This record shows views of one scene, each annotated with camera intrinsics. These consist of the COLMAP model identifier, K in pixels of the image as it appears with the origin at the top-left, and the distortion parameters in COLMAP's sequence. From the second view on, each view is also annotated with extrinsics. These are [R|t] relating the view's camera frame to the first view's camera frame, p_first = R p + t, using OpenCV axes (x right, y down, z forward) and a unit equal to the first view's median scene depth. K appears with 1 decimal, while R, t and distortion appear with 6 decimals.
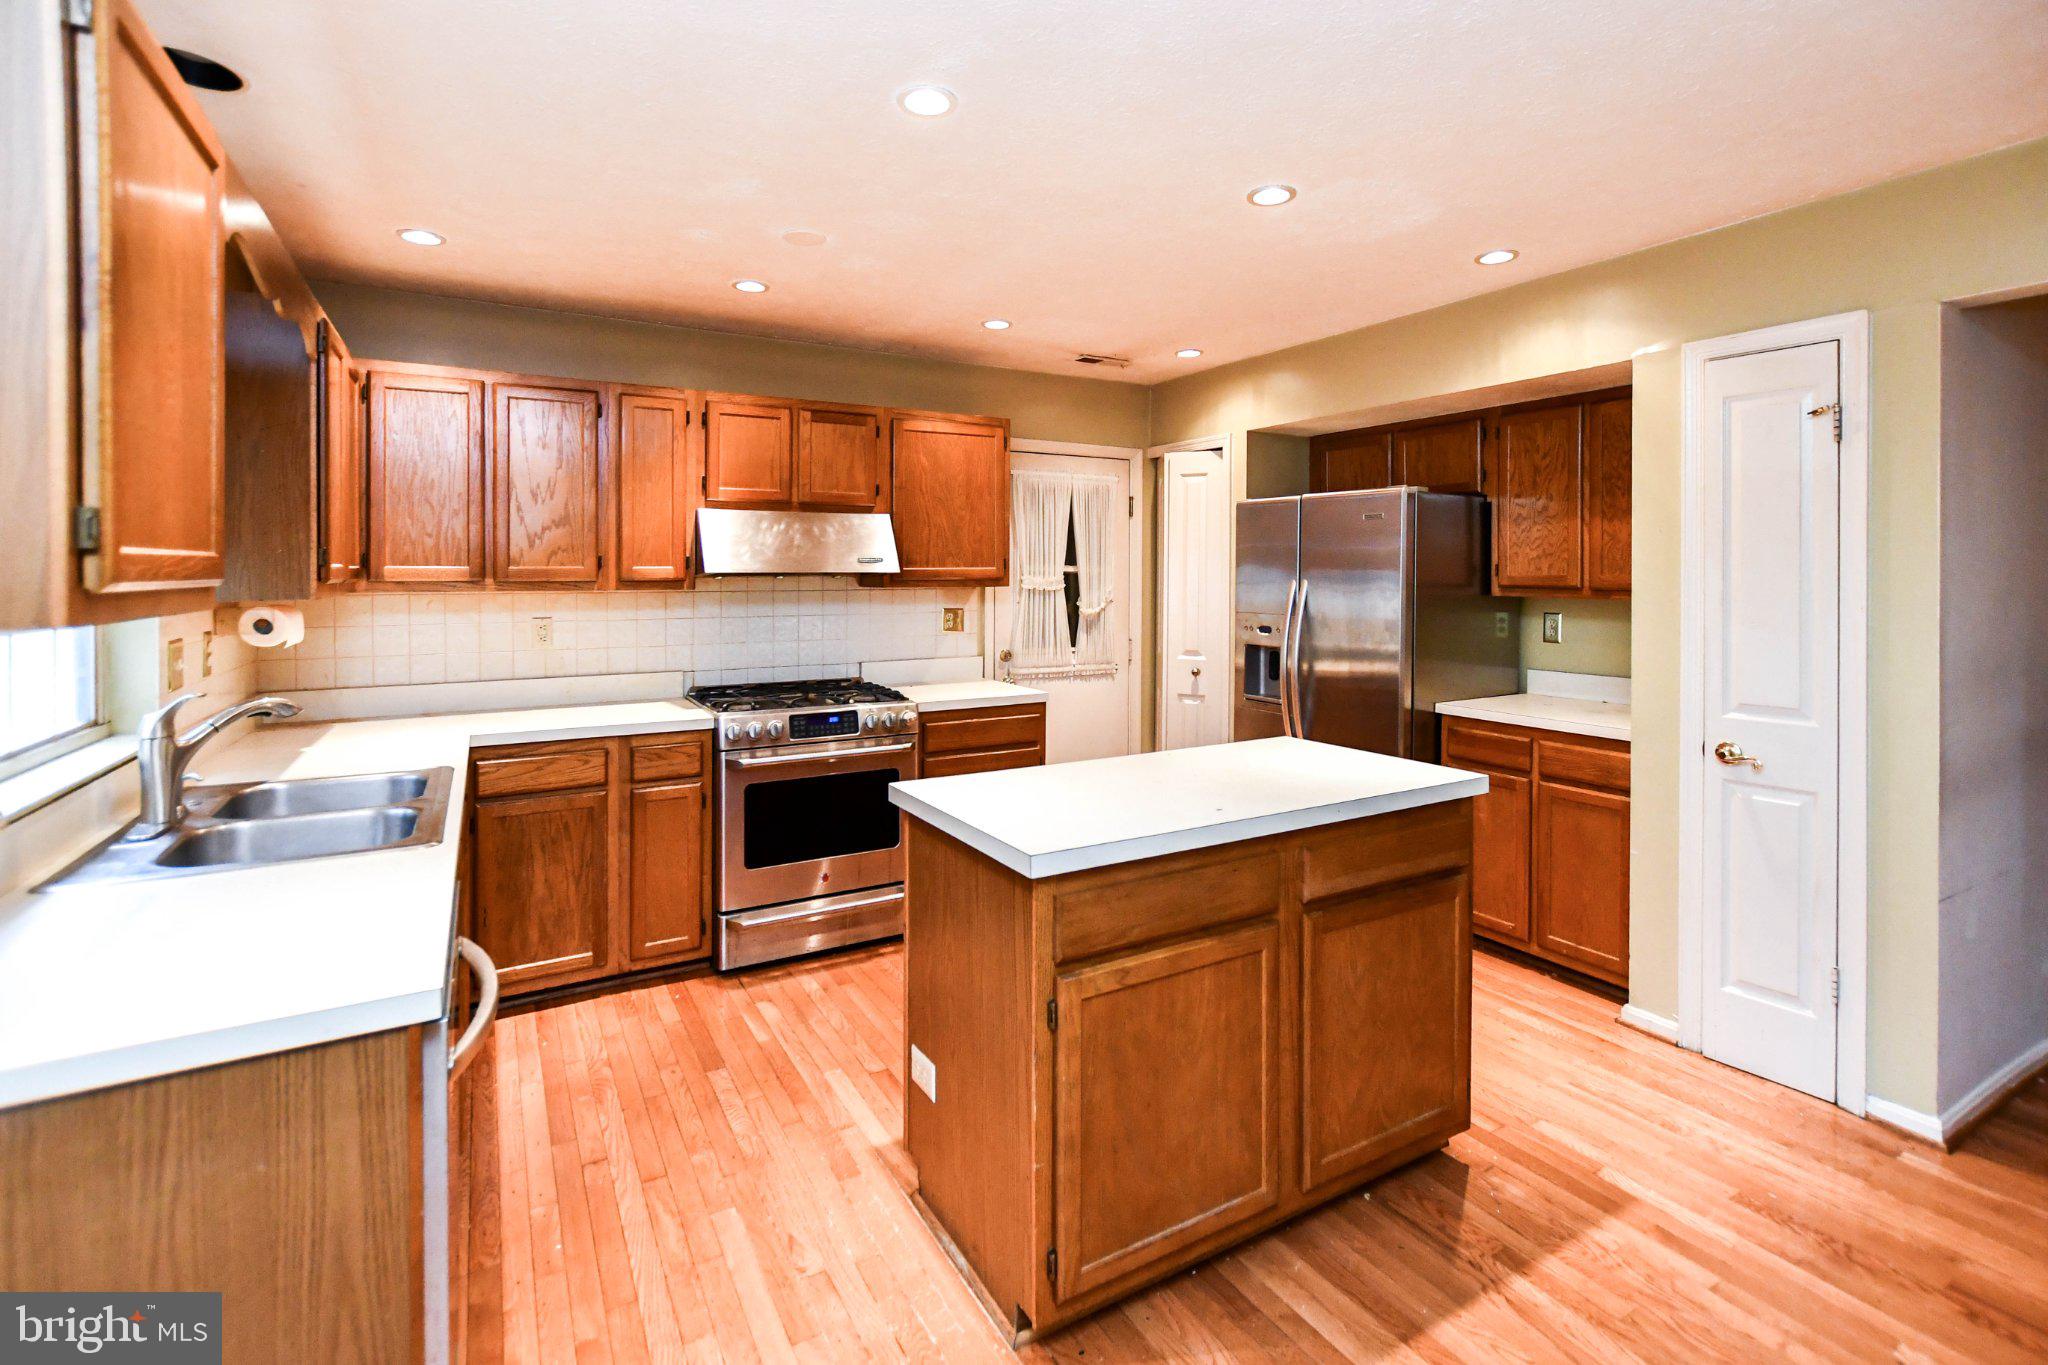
lens RADIAL K [[946.1, 0, 1028.6], [0, 946.1, 570.2], [0, 0, 1]] dist [-0.007140, 0.002874]
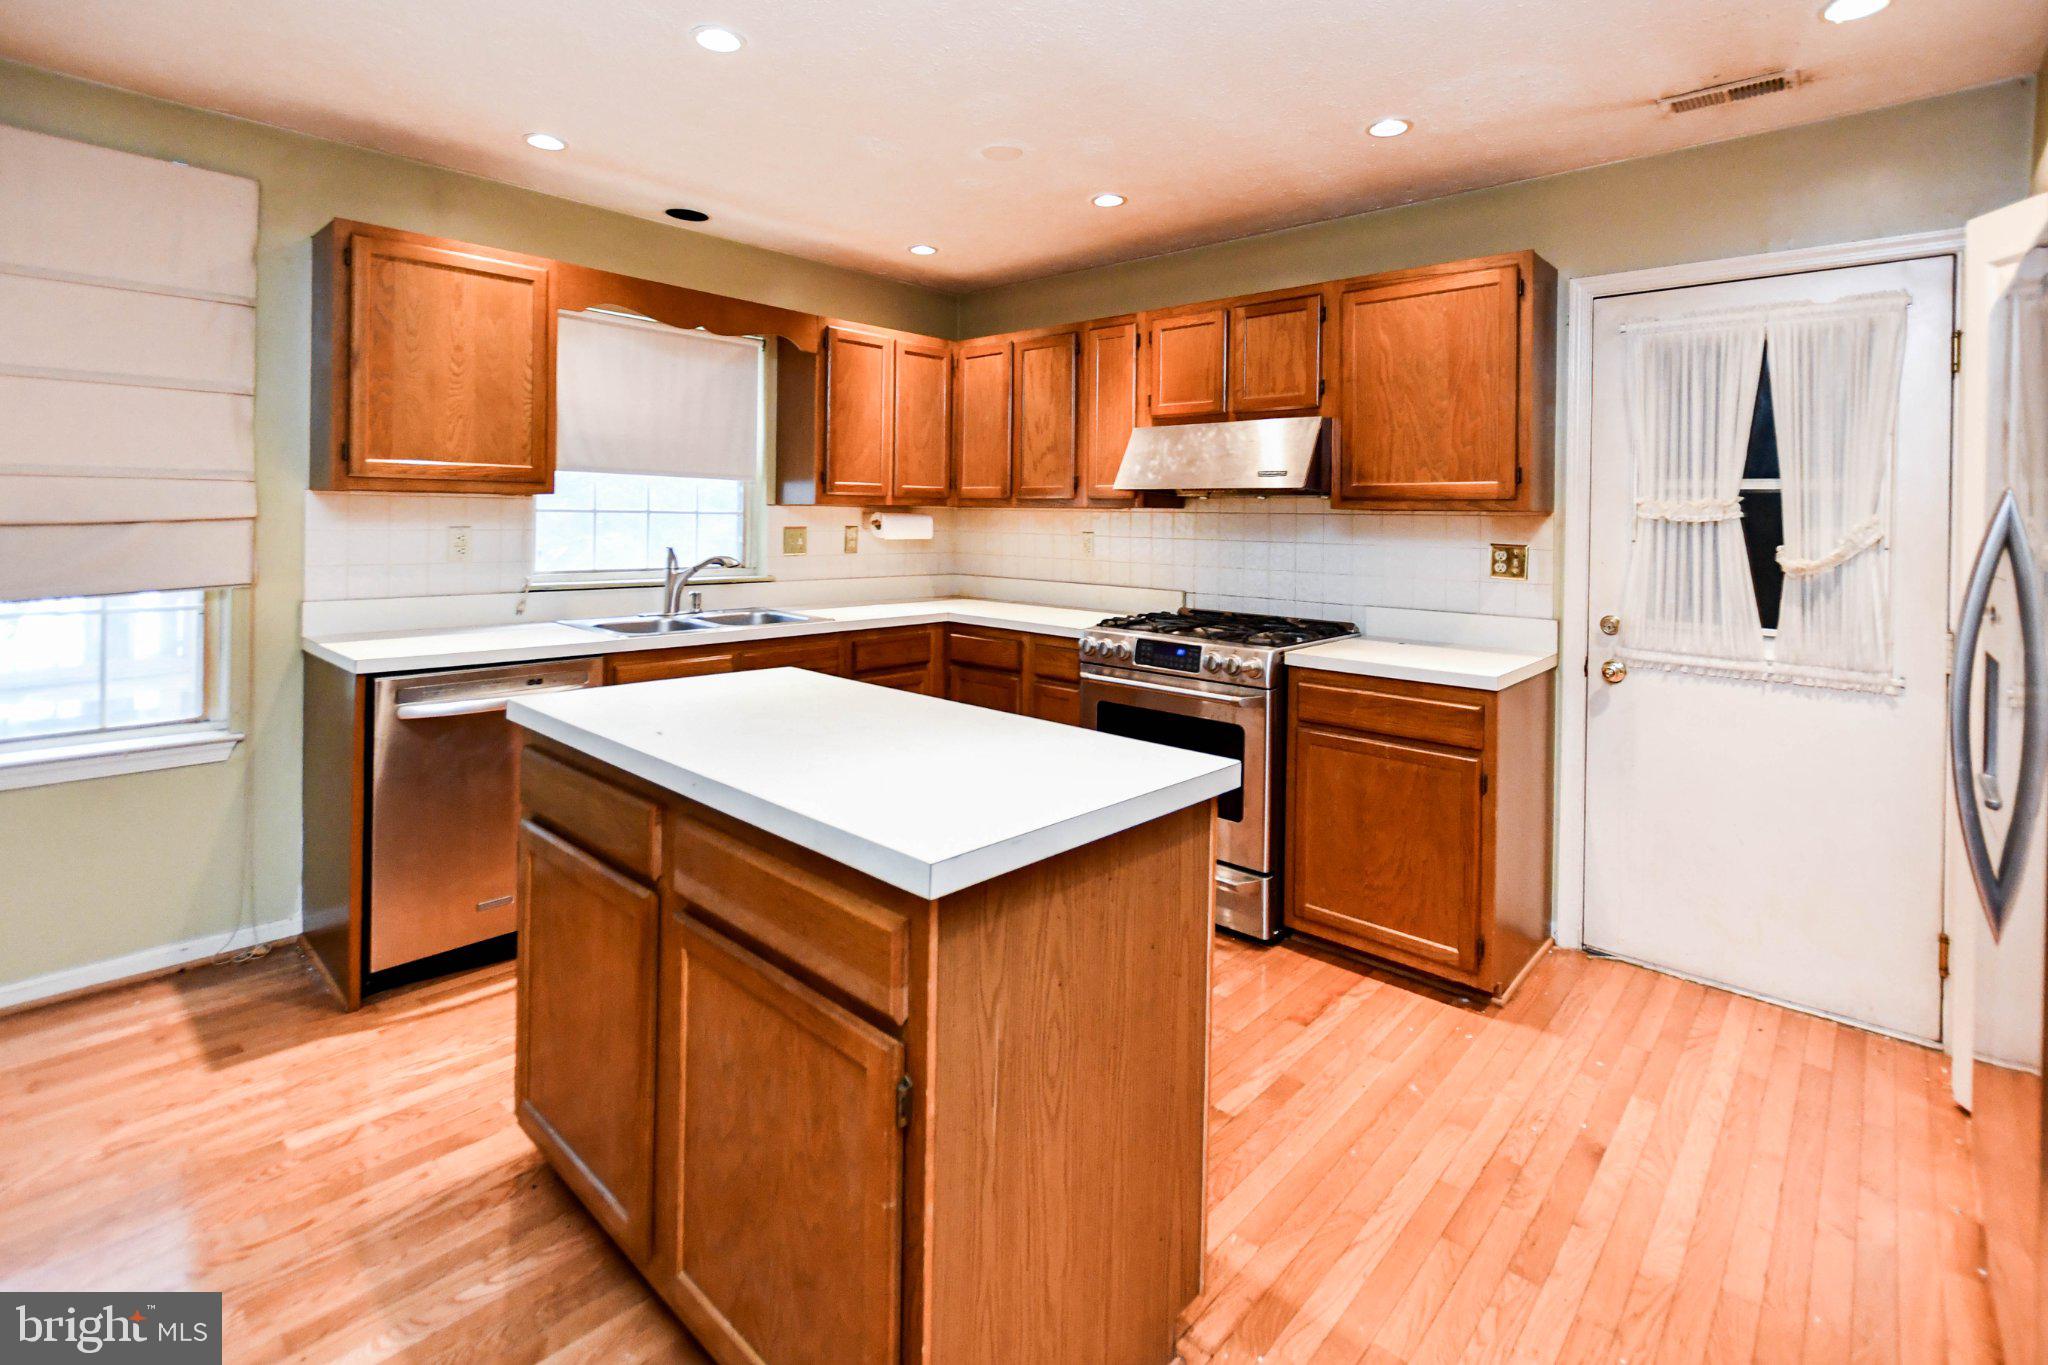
lens RADIAL K [[946.1, 0, 1026.6], [0, 946.1, 520.1], [0, 0, 1]] dist [-0.007140, 0.002874]
pose [[0.299824, 0.007048, -0.953968, 0.656234], [-0.017536, 0.999844, 0.001875, 0.038033], [0.953833, 0.016166, 0.299901, 0.644957]]
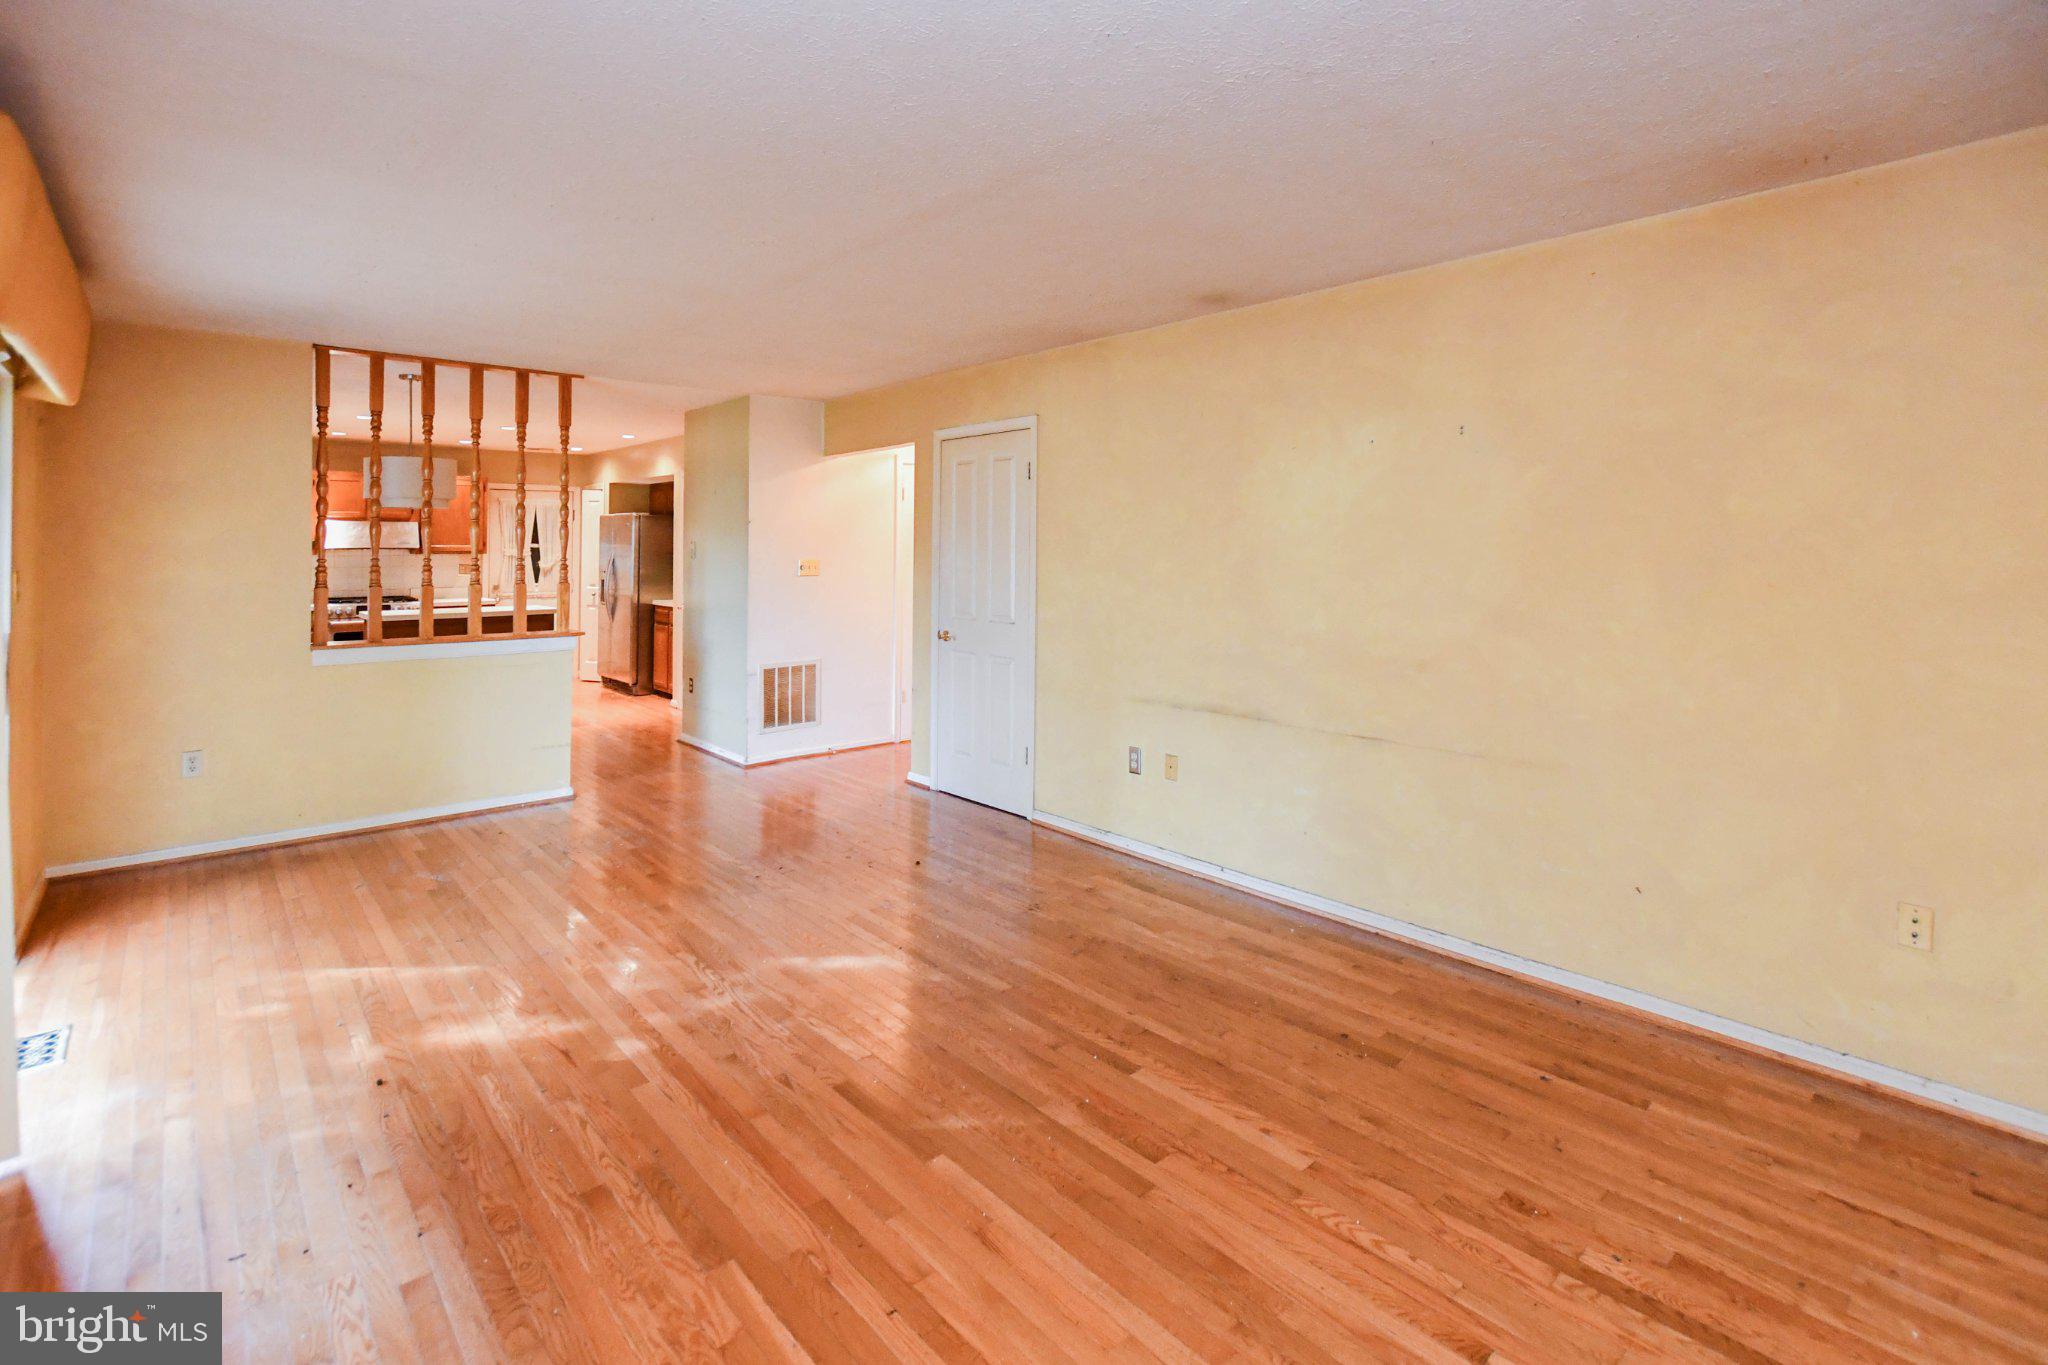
lens RADIAL K [[946.1, 0, 993.3], [0, 946.1, 543.4], [0, 0, 1]] dist [-0.007140, 0.002874]
pose [[0.982548, 0.001860, 0.185999, 0.967715], [-0.001949, 0.999998, 0.000293, -0.013332], [-0.185999, -0.000650, 0.982550, -1.826289]]
